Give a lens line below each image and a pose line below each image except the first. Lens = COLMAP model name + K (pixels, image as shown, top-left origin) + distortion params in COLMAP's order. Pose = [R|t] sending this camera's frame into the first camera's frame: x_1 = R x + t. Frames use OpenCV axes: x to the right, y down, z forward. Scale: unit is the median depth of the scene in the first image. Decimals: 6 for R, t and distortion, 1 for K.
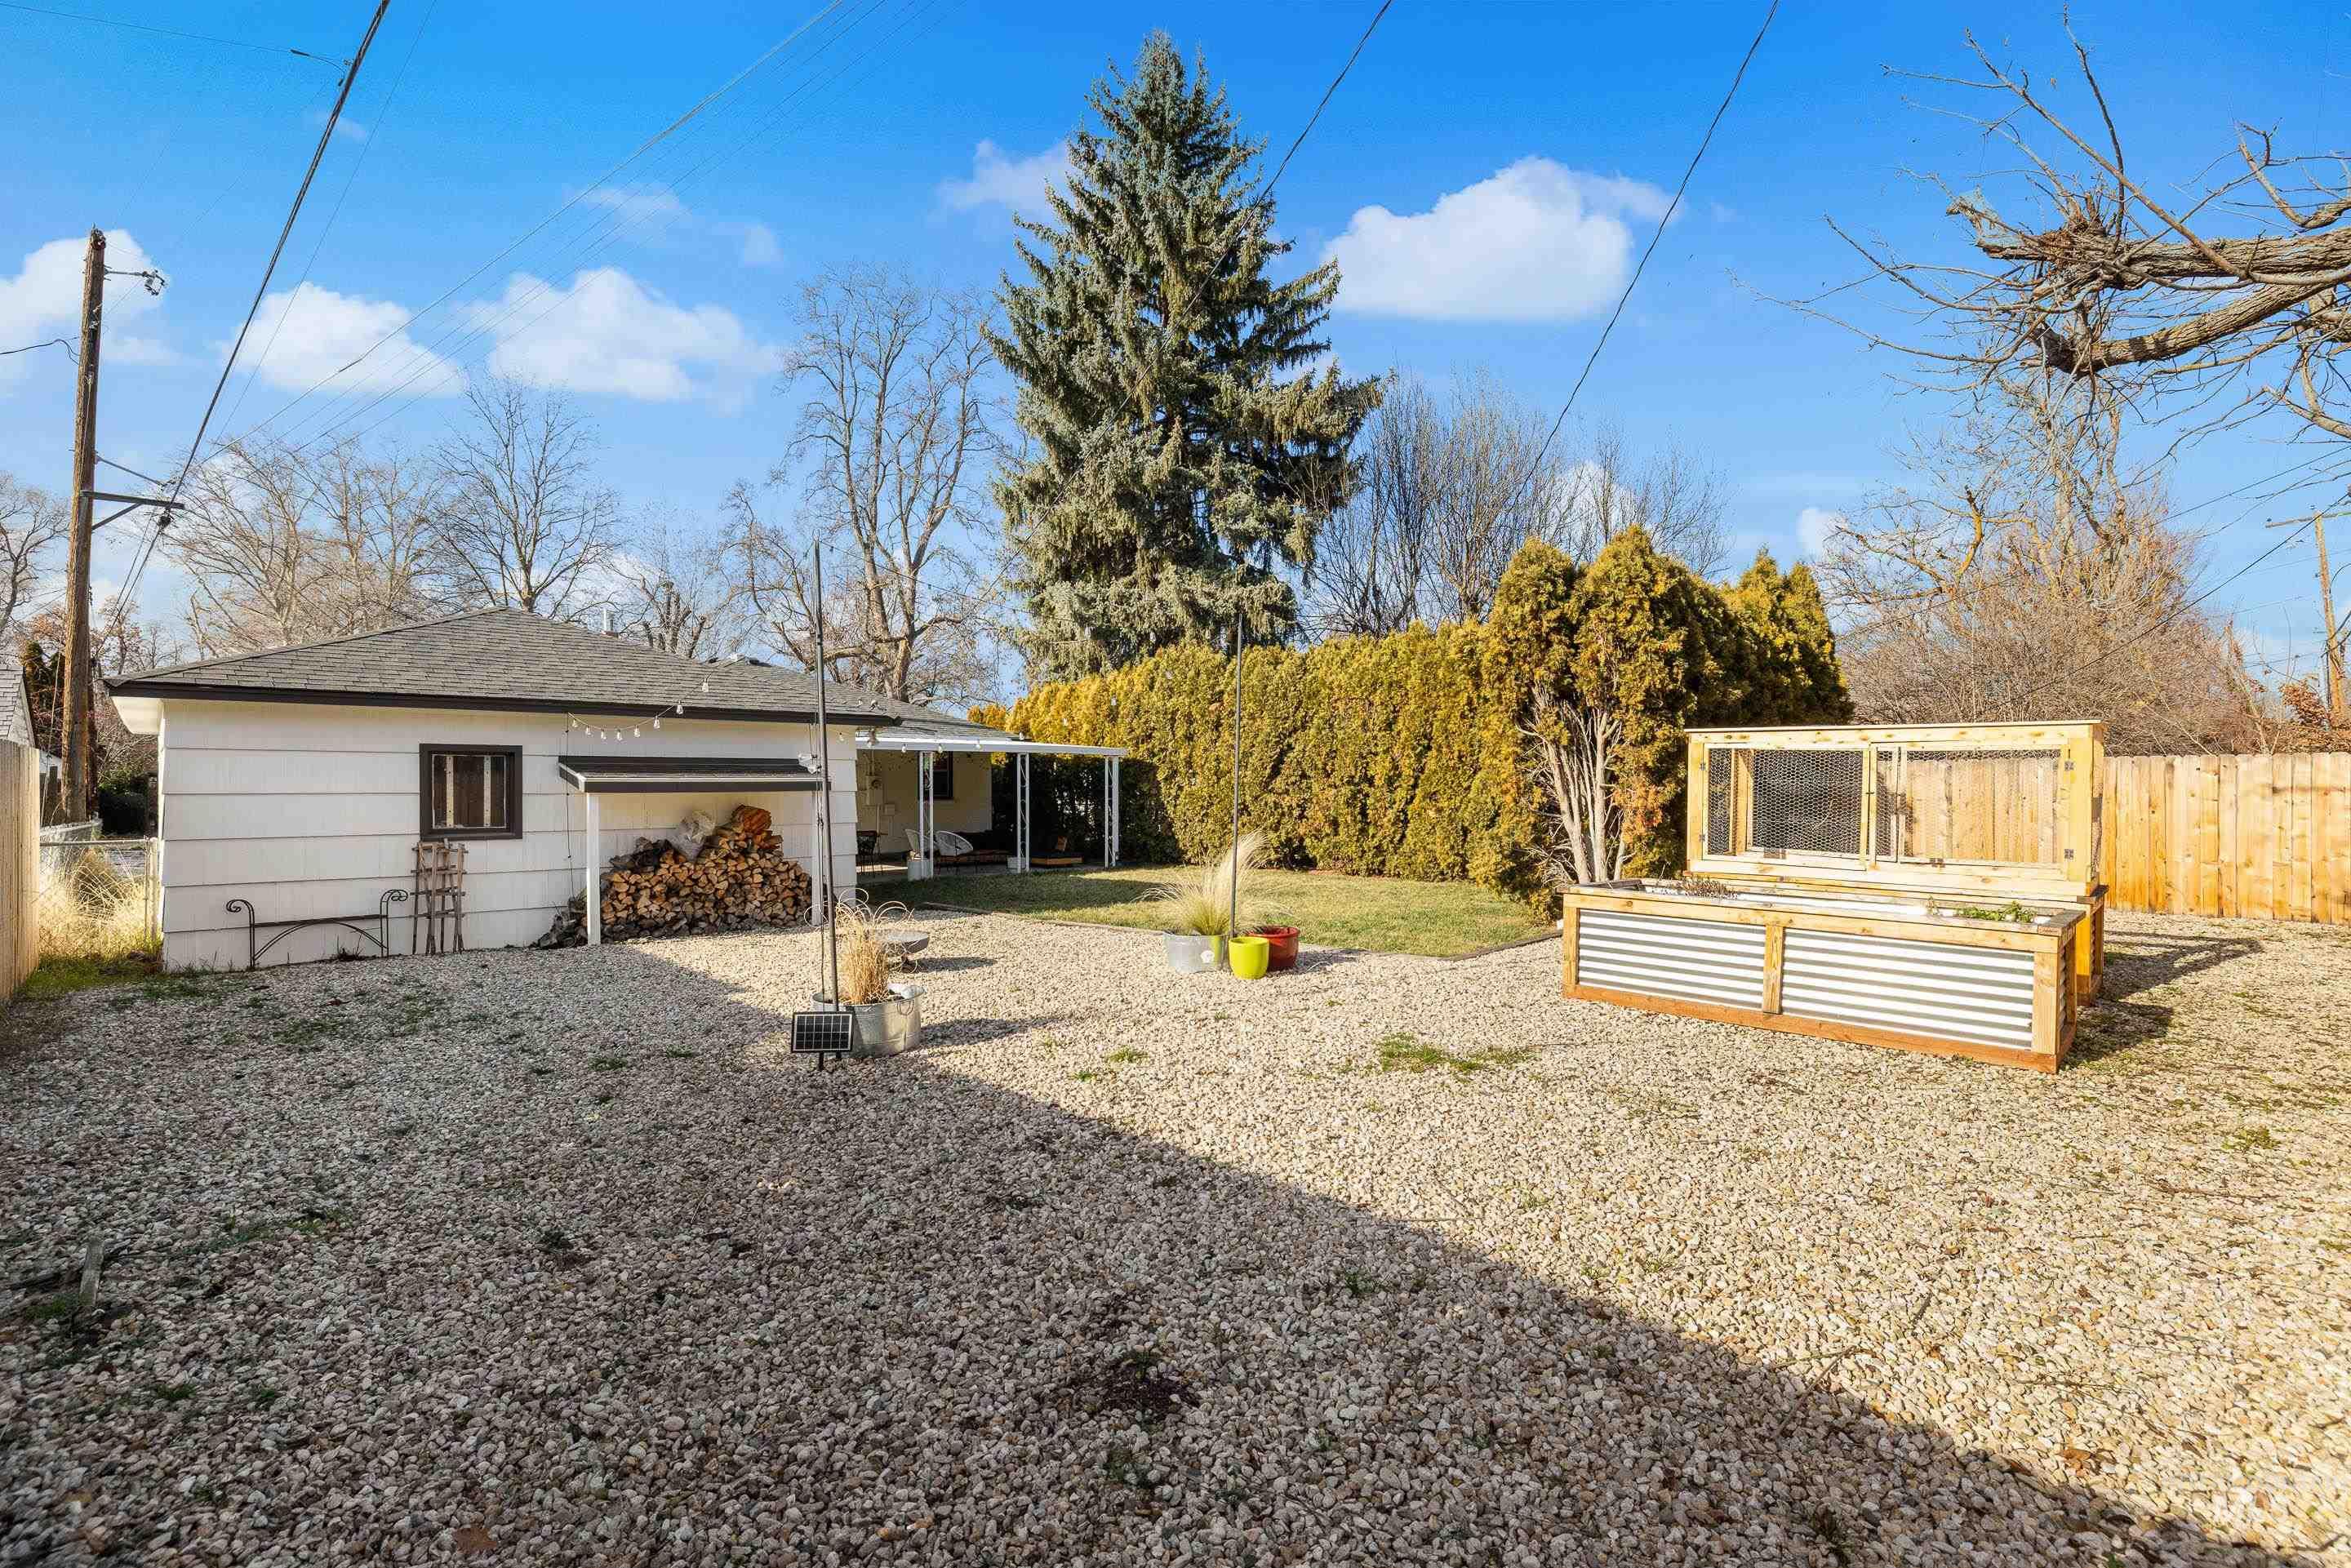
lens RADIAL K [[1079.0, 0, 1172.5], [0, 1079.0, 780.2], [0, 0, 1]] dist [-0.008383, 0.001379]
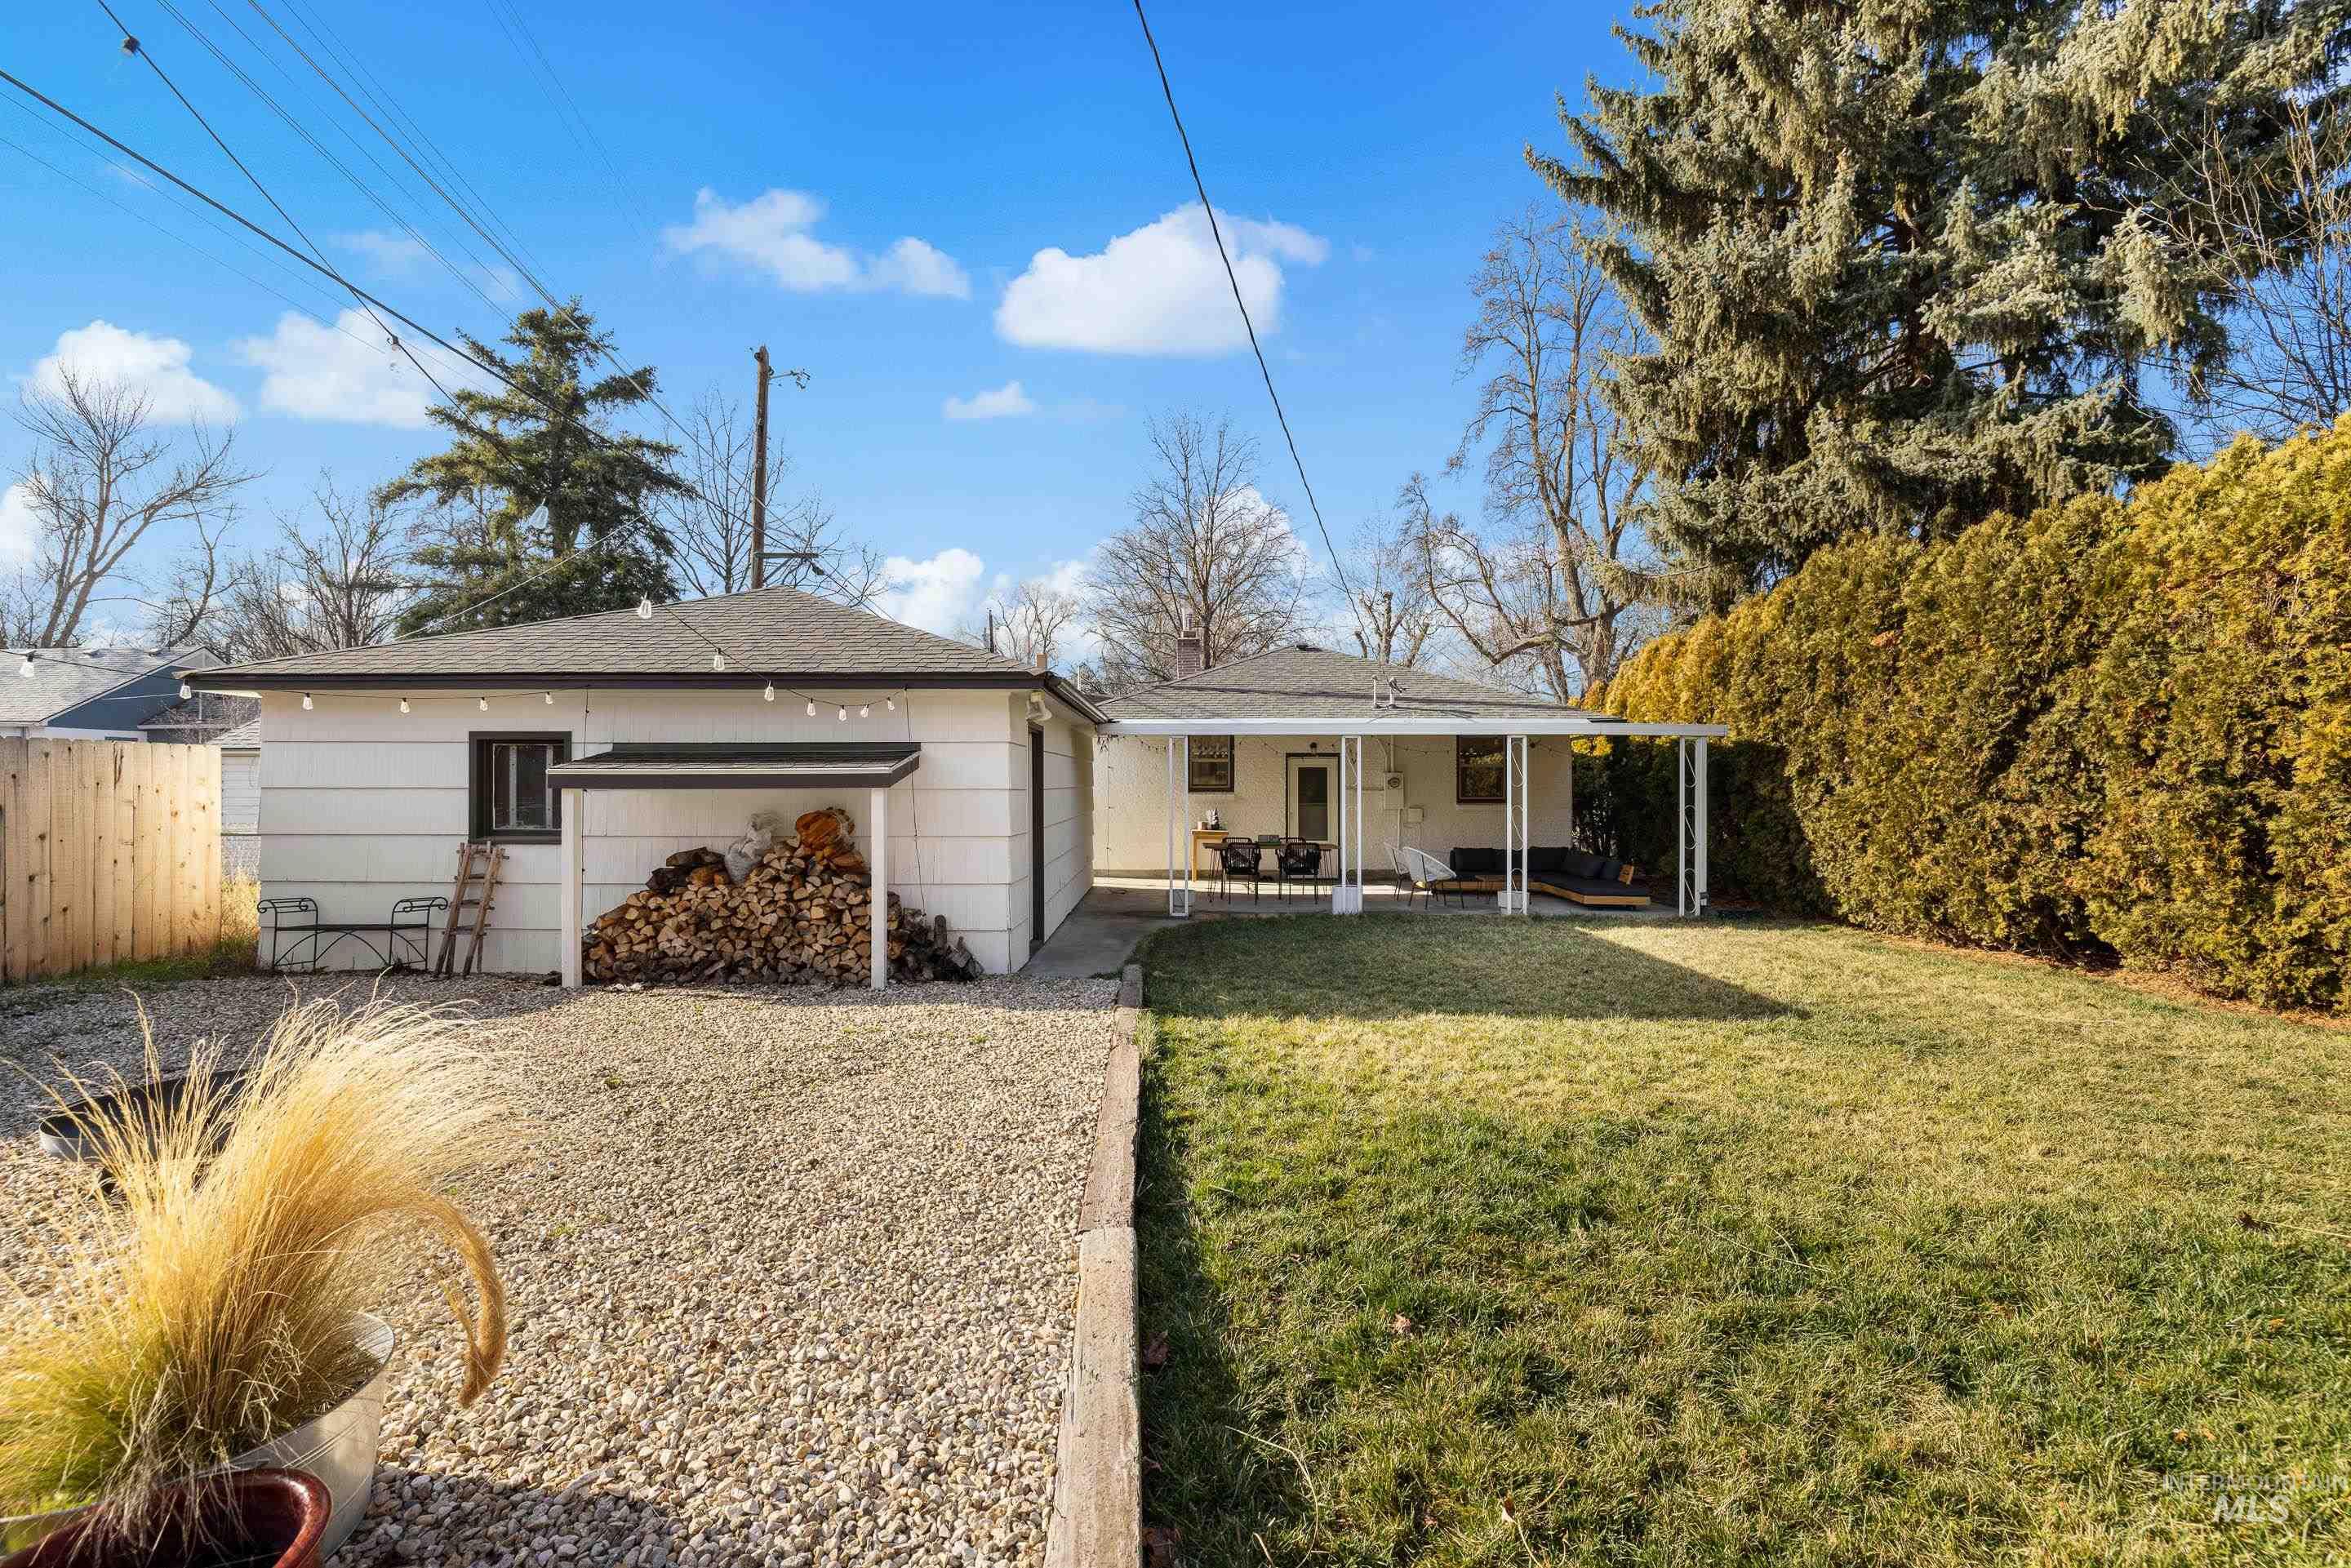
lens RADIAL K [[977.7, 0, 1175.5], [0, 977.7, 784.0], [0, 0, 1]] dist [-0.000831, 0.000149]
pose [[0.711958, 0.000794, -0.702221, 0.226938], [0.000340, 0.999999, 0.001476, 0.006416], [0.702222, -0.001290, 0.711957, 0.708071]]
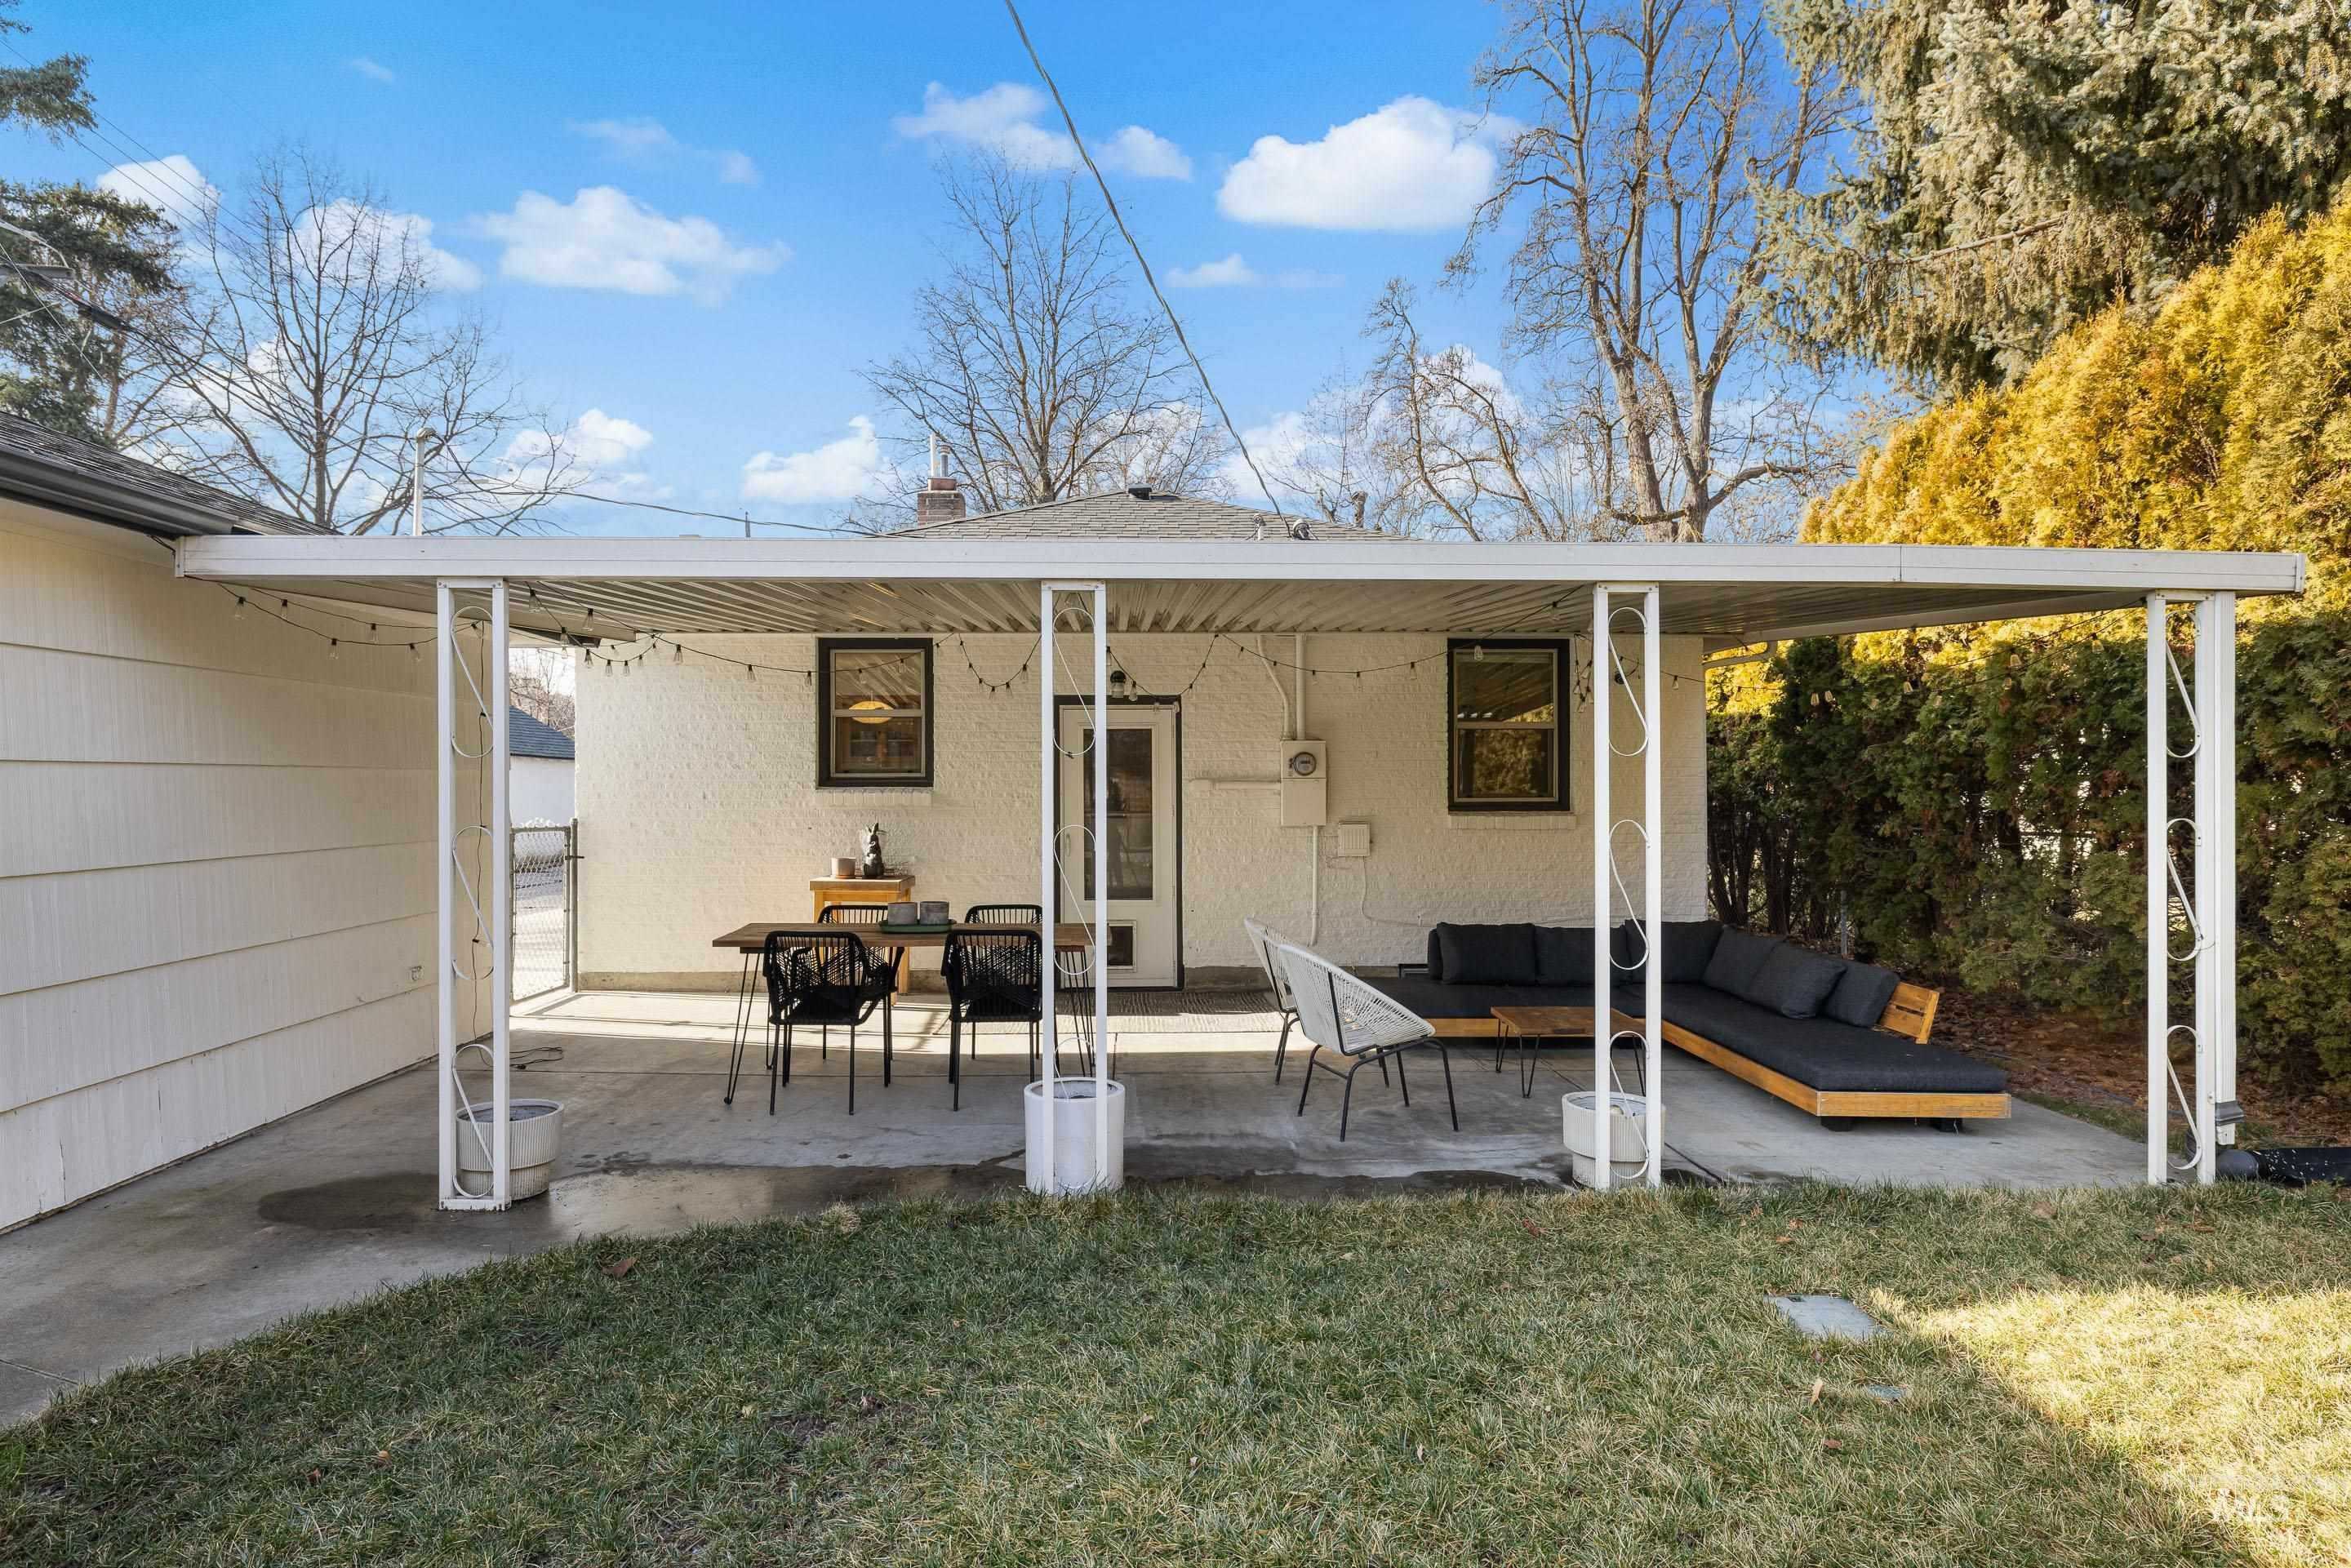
lens RADIAL K [[1252.9, 0, 1175.5], [0, 1252.9, 784.0], [0, 0, 1]] dist [-0.003913, -0.001142]
pose [[0.747338, -0.001035, -0.664443, -0.079490], [0.001558, 0.999999, 0.000194, 0.018812], [0.664442, -0.001180, 0.747339, 1.295240]]
